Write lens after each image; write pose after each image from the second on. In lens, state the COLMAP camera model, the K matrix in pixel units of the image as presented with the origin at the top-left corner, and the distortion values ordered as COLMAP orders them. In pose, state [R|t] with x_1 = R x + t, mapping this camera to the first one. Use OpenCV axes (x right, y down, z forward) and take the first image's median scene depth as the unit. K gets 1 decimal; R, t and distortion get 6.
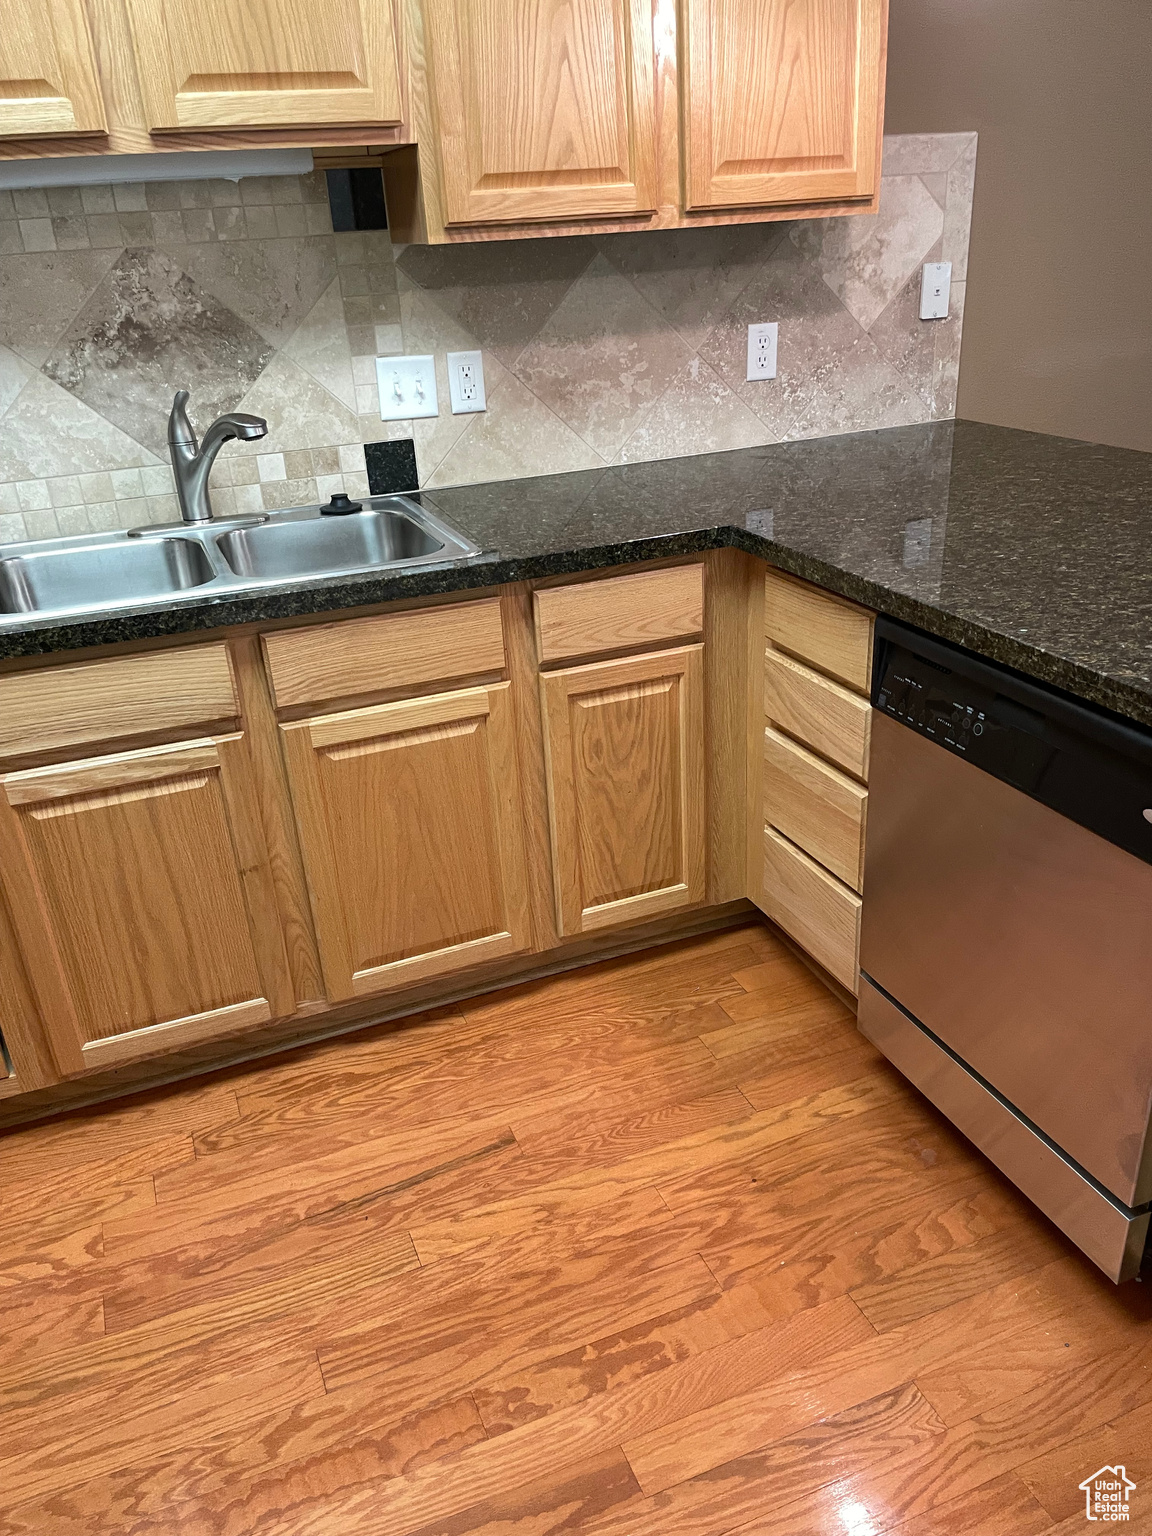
lens RADIAL K [[1170.4, 0, 581.5], [0, 1170.4, 778.3], [0, 0, 1]] dist [0.077112, -0.098992]
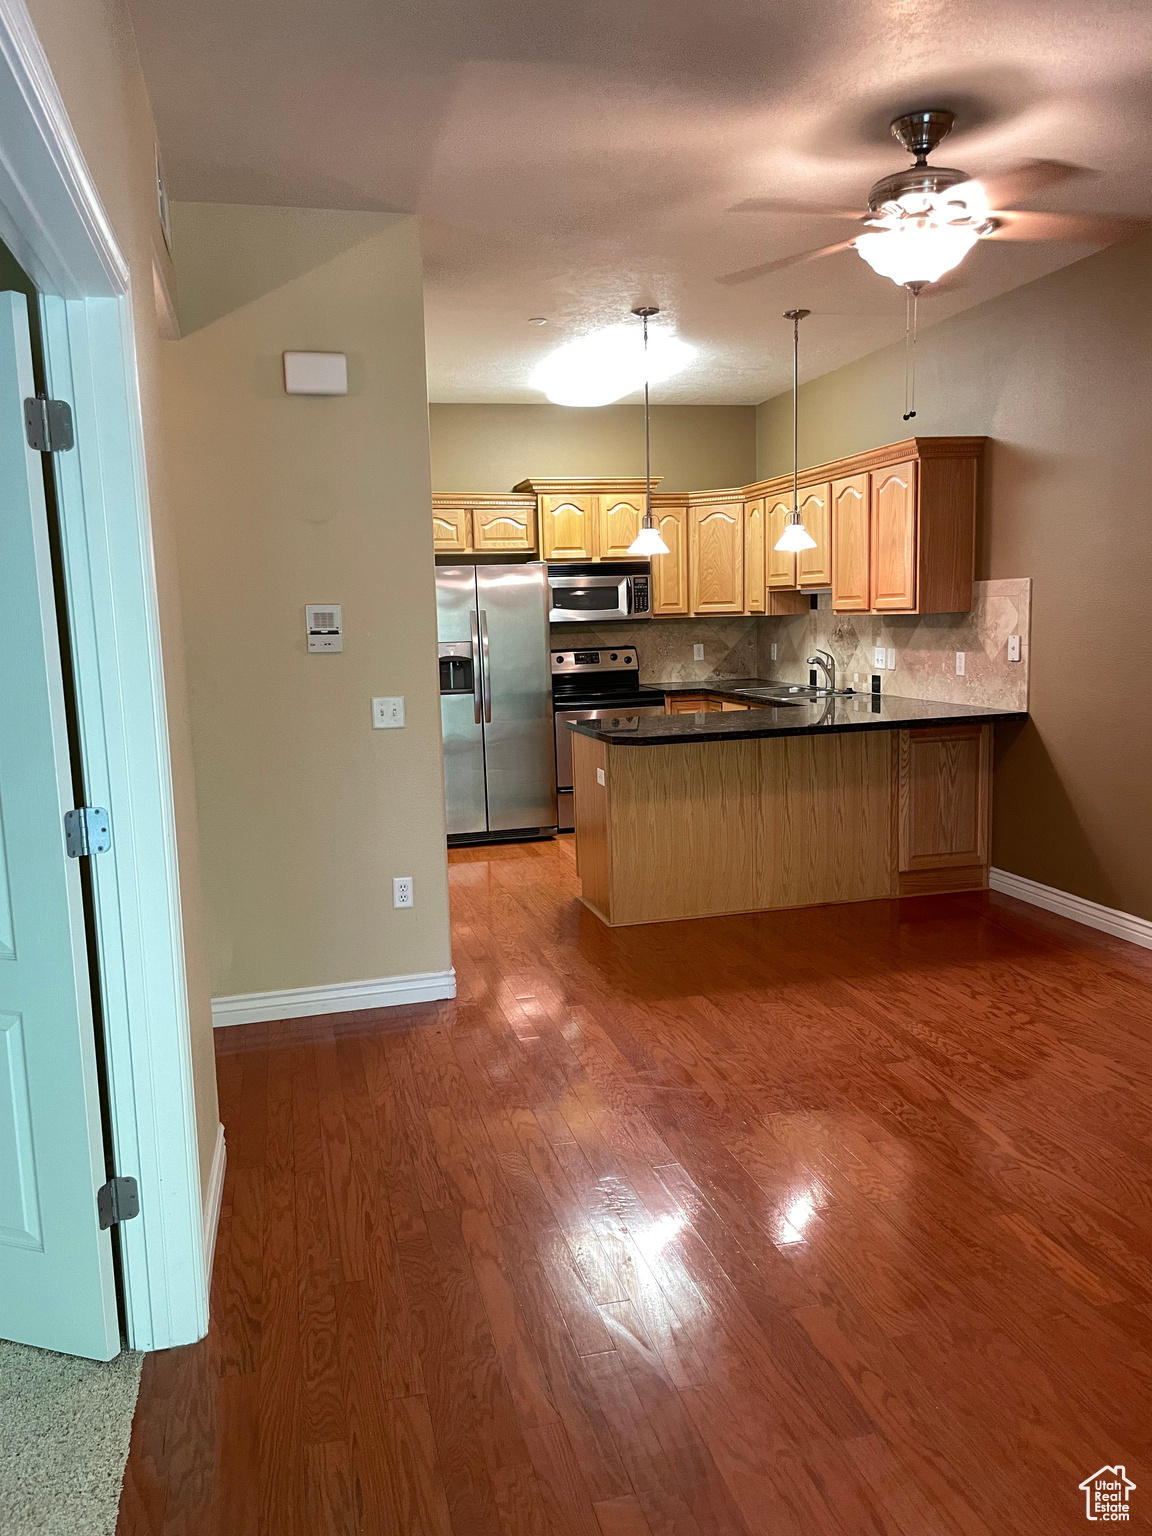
lens RADIAL K [[1170.4, 0, 567.3], [0, 1170.4, 794.8], [0, 0, 1]] dist [0.077112, -0.098992]
pose [[-0.138085, 0.215722, -0.966642, 2.744385], [-0.380164, 0.889685, 0.252854, -0.464865], [0.914553, 0.402398, -0.040843, 0.552913]]
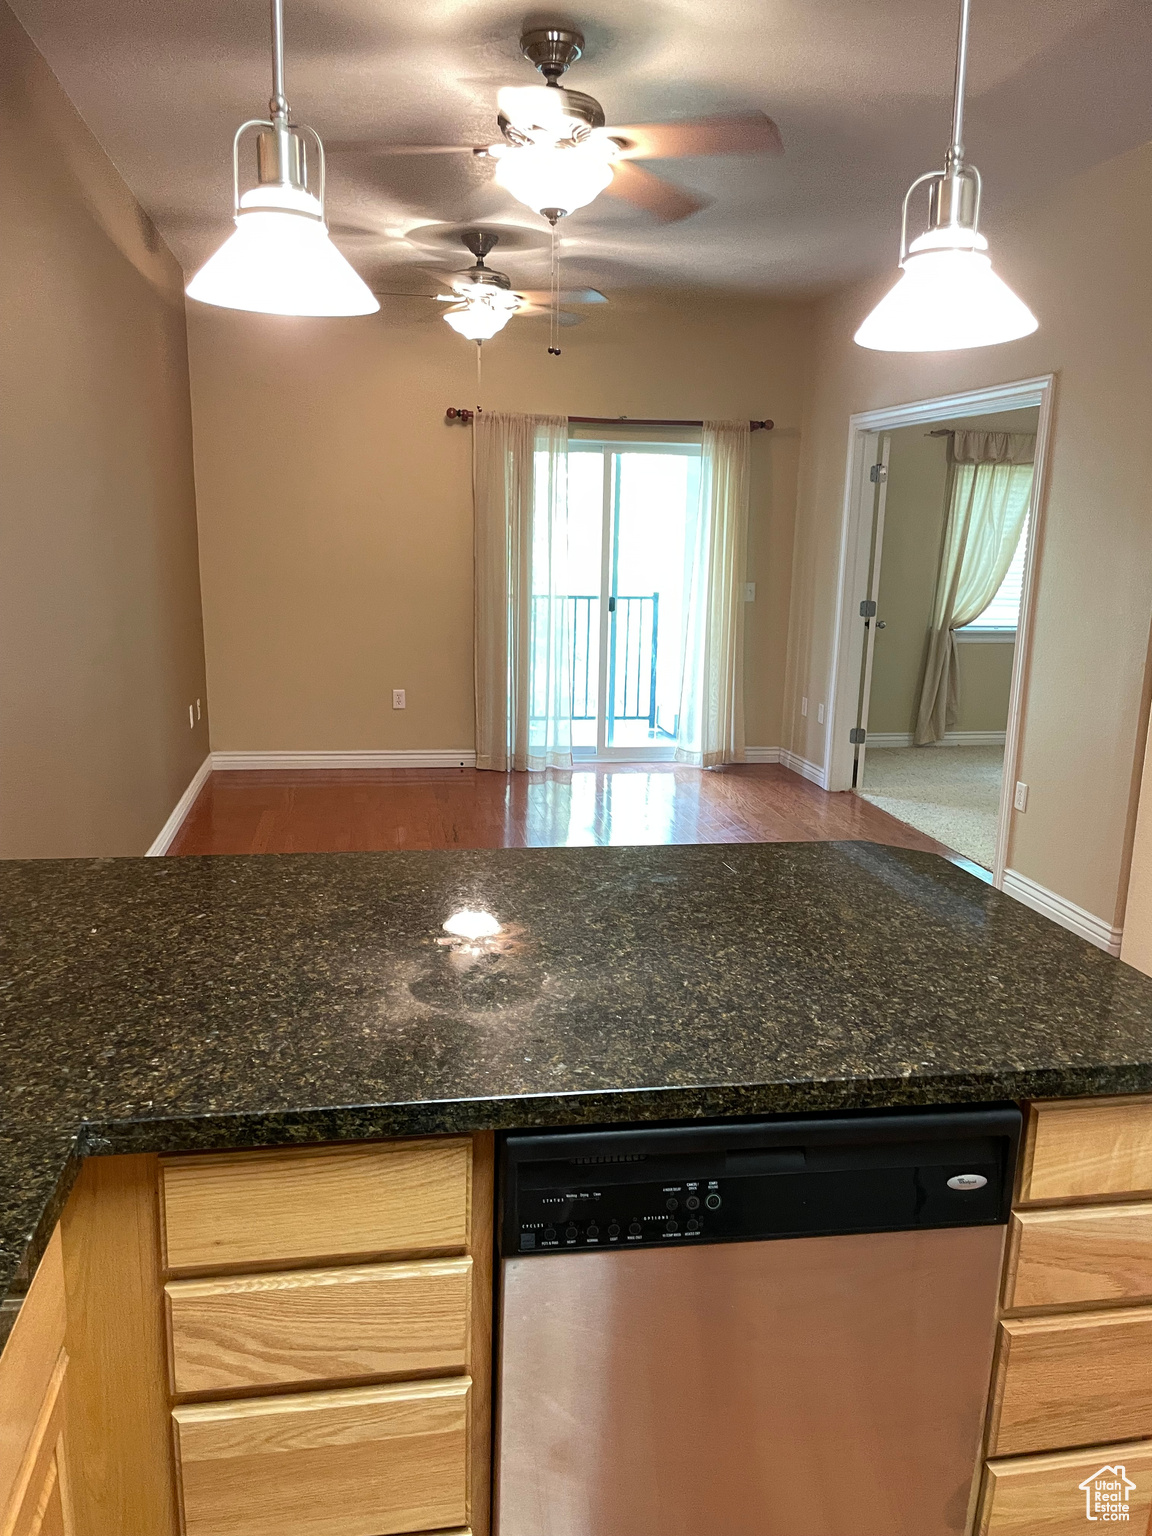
lens RADIAL K [[1170.4, 0, 559.4], [0, 1170.4, 789.1], [0, 0, 1]] dist [0.077112, -0.098992]
pose [[0.214948, -0.150878, 0.964901, -0.297581], [0.386123, 0.920626, 0.057939, -0.264053], [-0.897055, 0.360116, 0.256144, 0.509045]]
